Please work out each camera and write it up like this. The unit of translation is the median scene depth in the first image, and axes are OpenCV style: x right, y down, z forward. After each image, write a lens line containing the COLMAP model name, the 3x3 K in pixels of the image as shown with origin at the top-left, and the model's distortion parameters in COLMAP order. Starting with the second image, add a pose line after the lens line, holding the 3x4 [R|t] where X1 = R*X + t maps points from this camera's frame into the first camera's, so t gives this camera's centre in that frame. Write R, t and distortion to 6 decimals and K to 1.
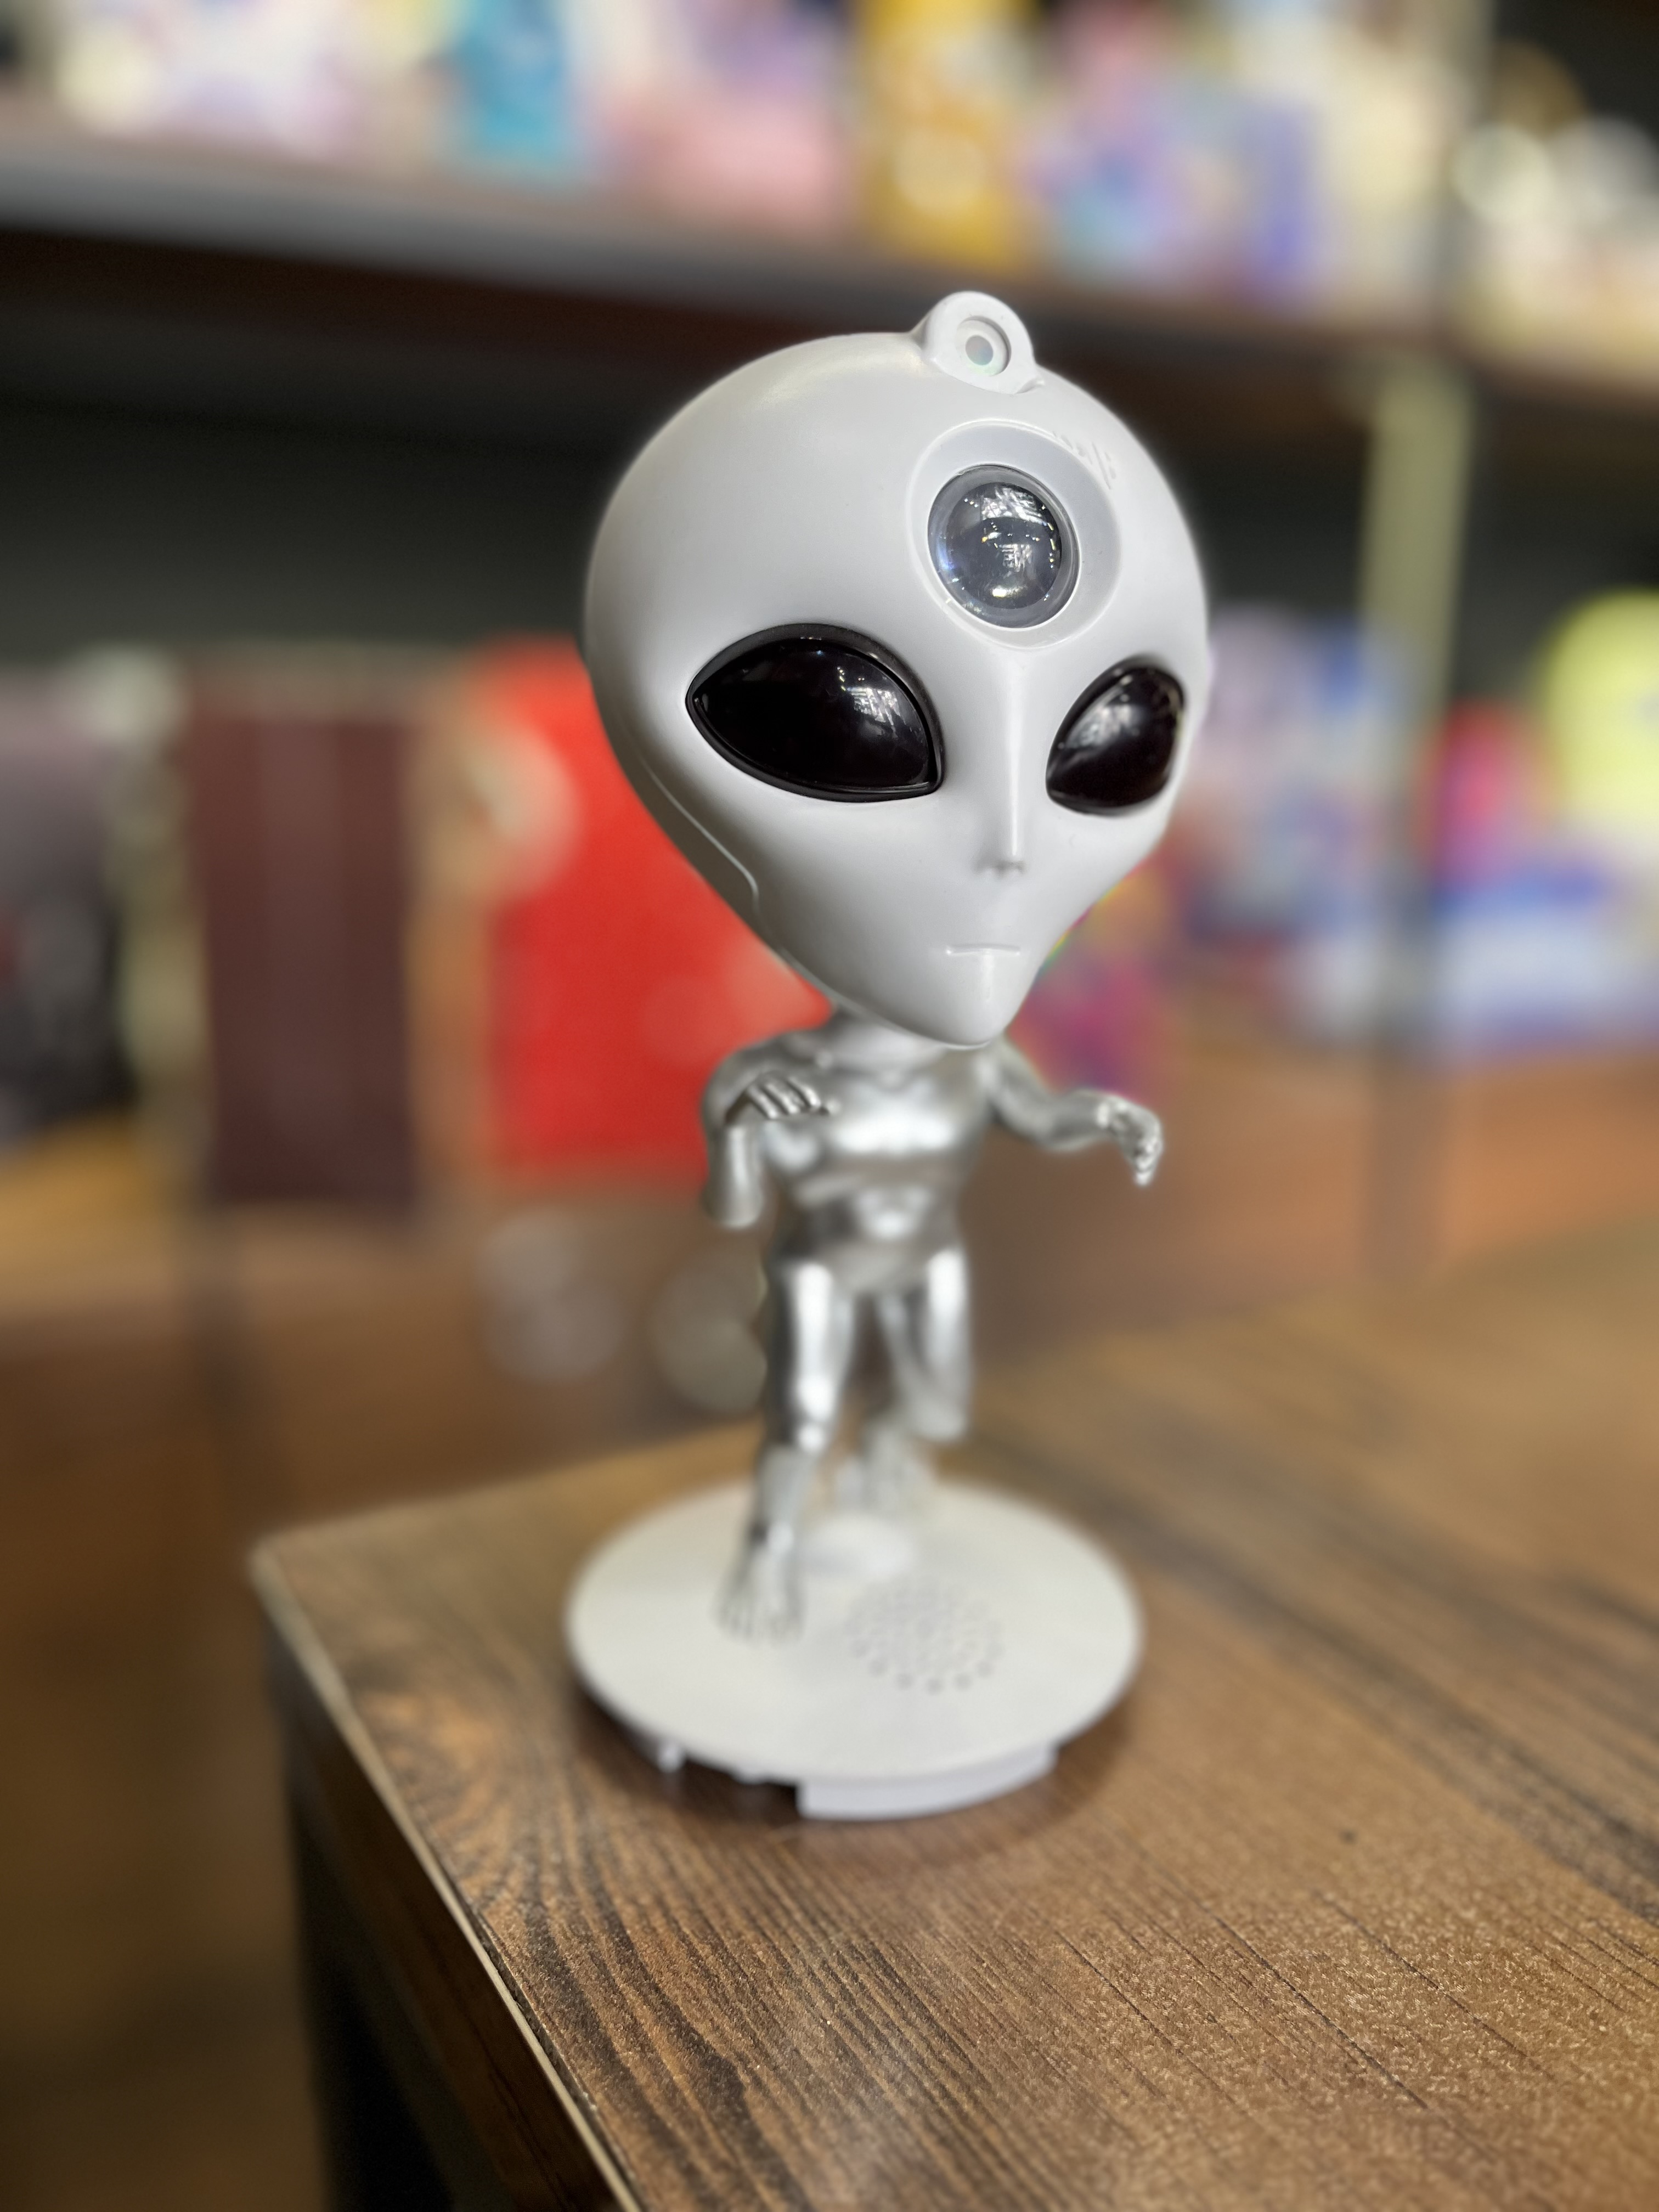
lens RADIAL K [[1688.5, 0, 825.0], [0, 1688.5, 1104.0], [0, 0, 1]] dist [-0.011330, -0.040057]
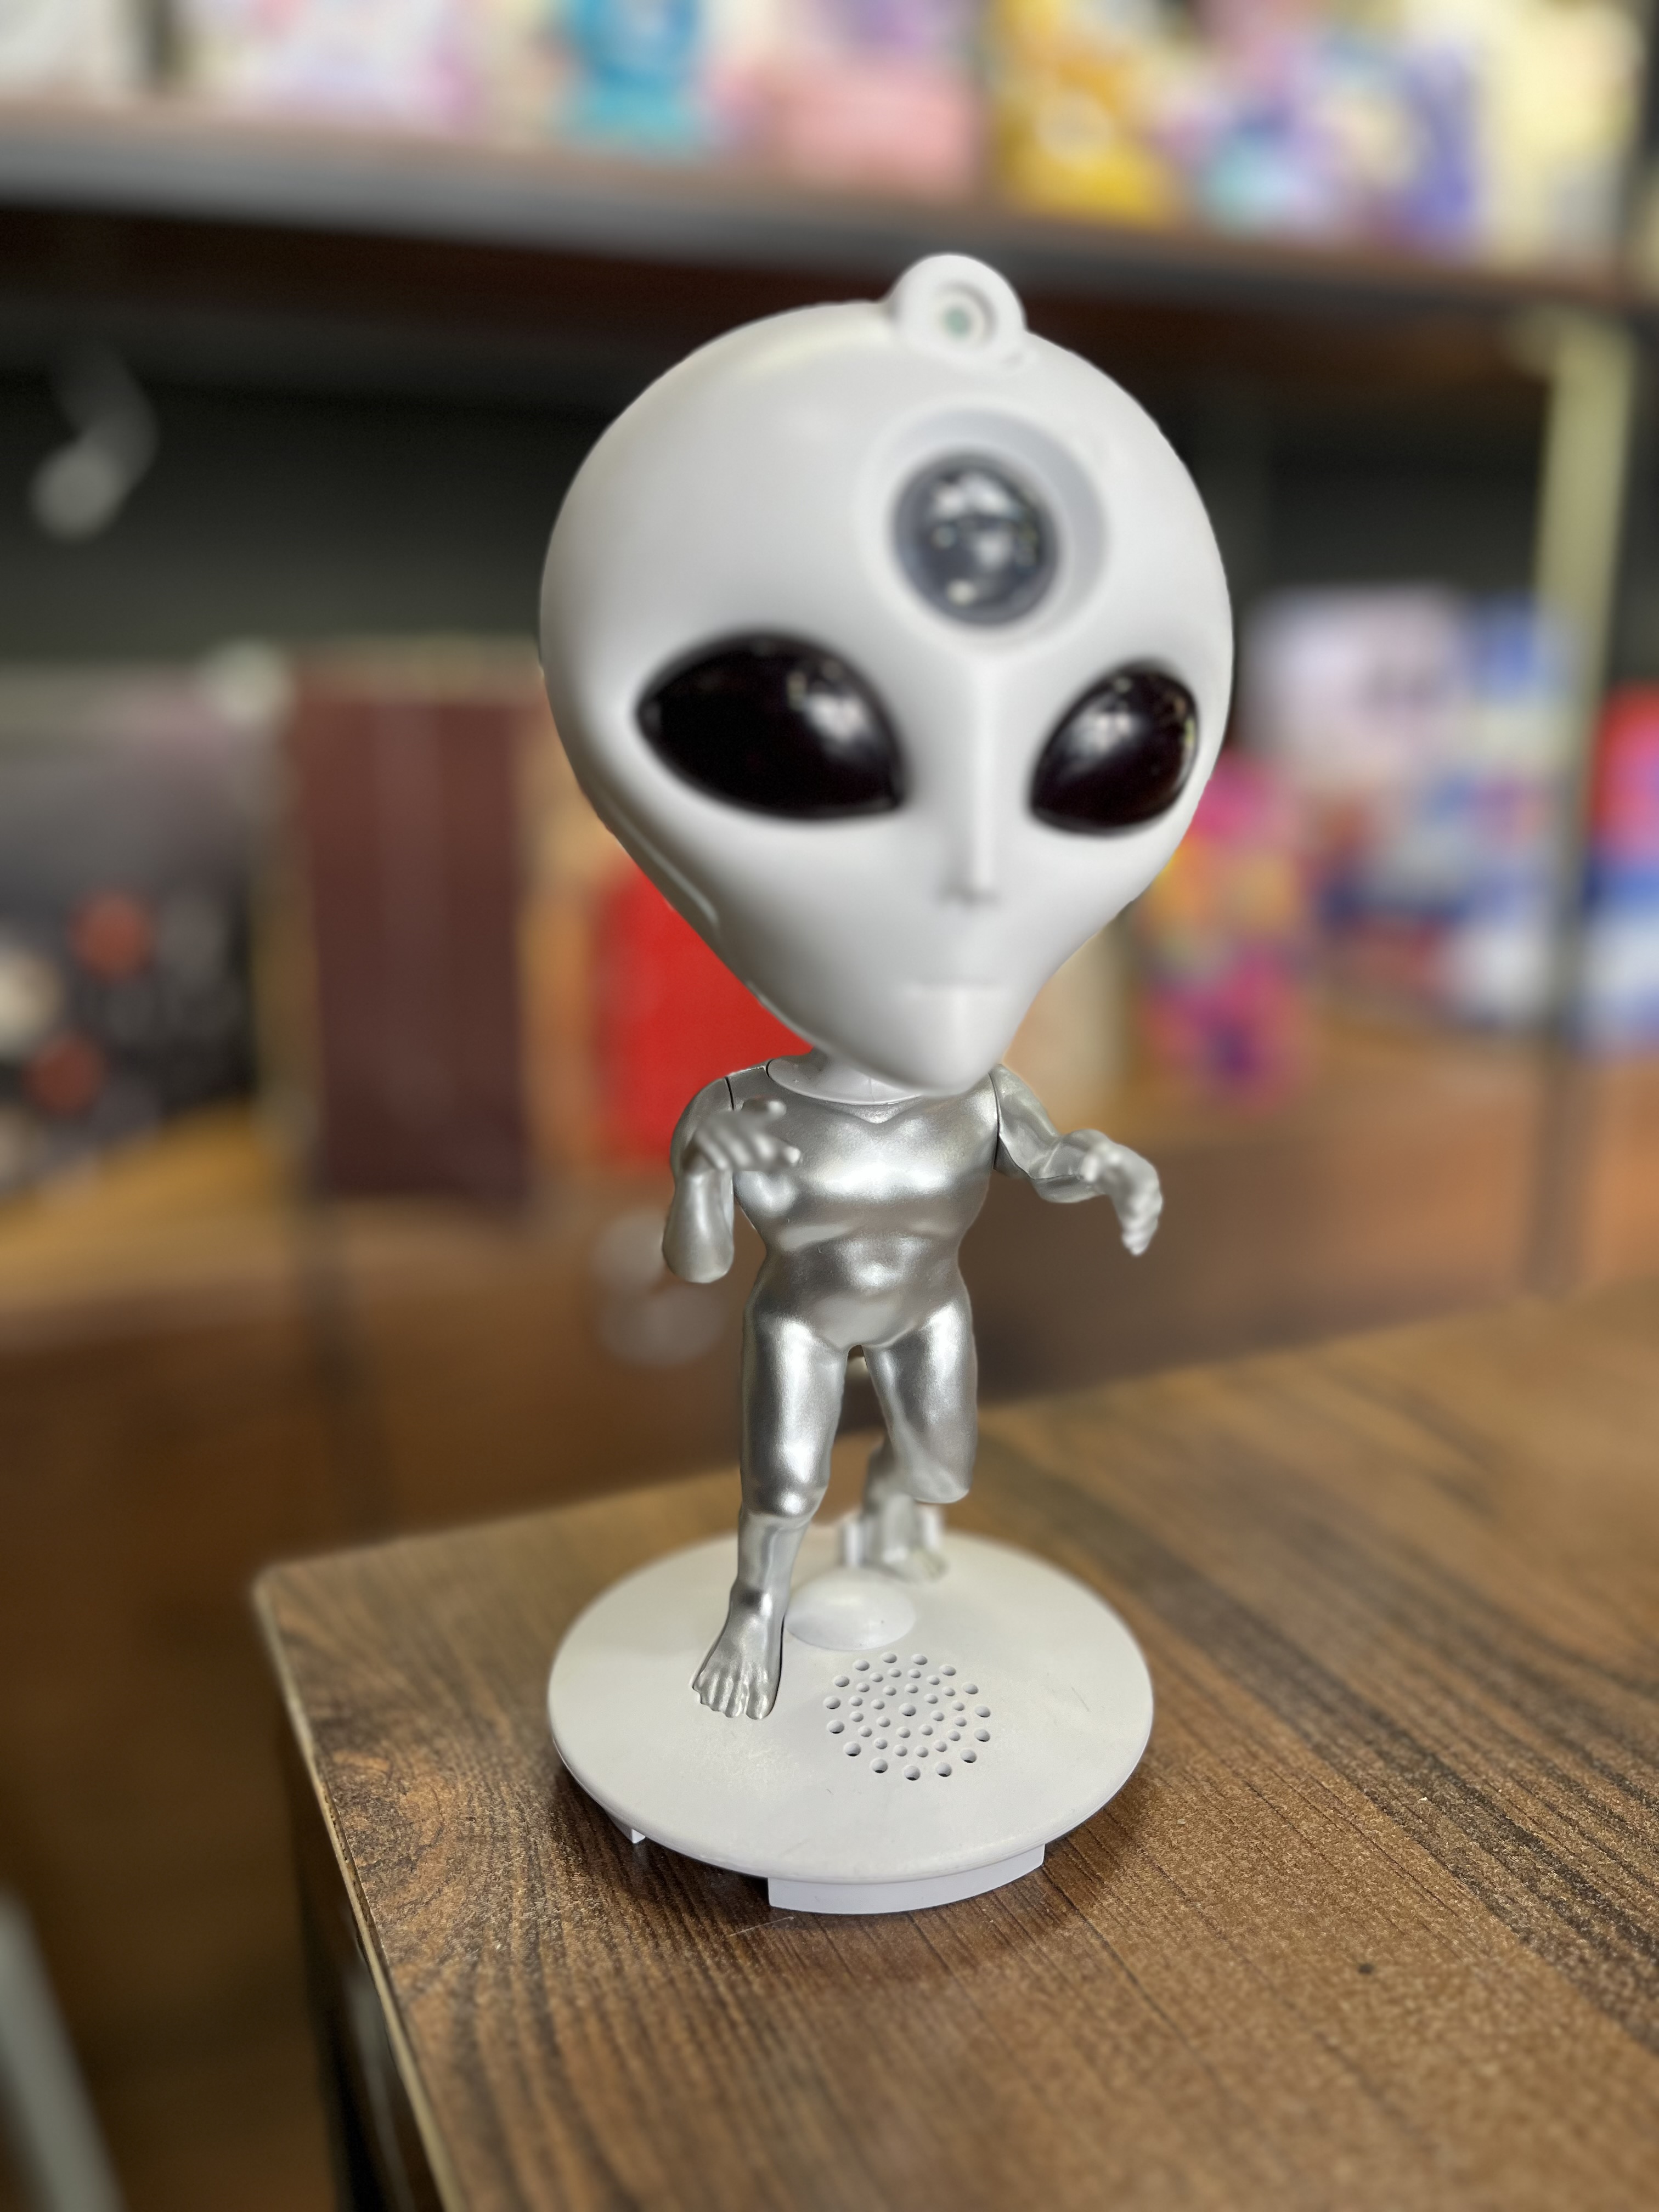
lens RADIAL K [[1688.5, 0, 829.8], [0, 1688.5, 1102.5], [0, 0, 1]] dist [-0.011330, -0.040057]
pose [[0.996082, 0.013174, -0.087443, 0.094769], [-0.011955, 0.999824, 0.014454, -0.037276], [0.087618, -0.013352, 0.996065, 0.082122]]
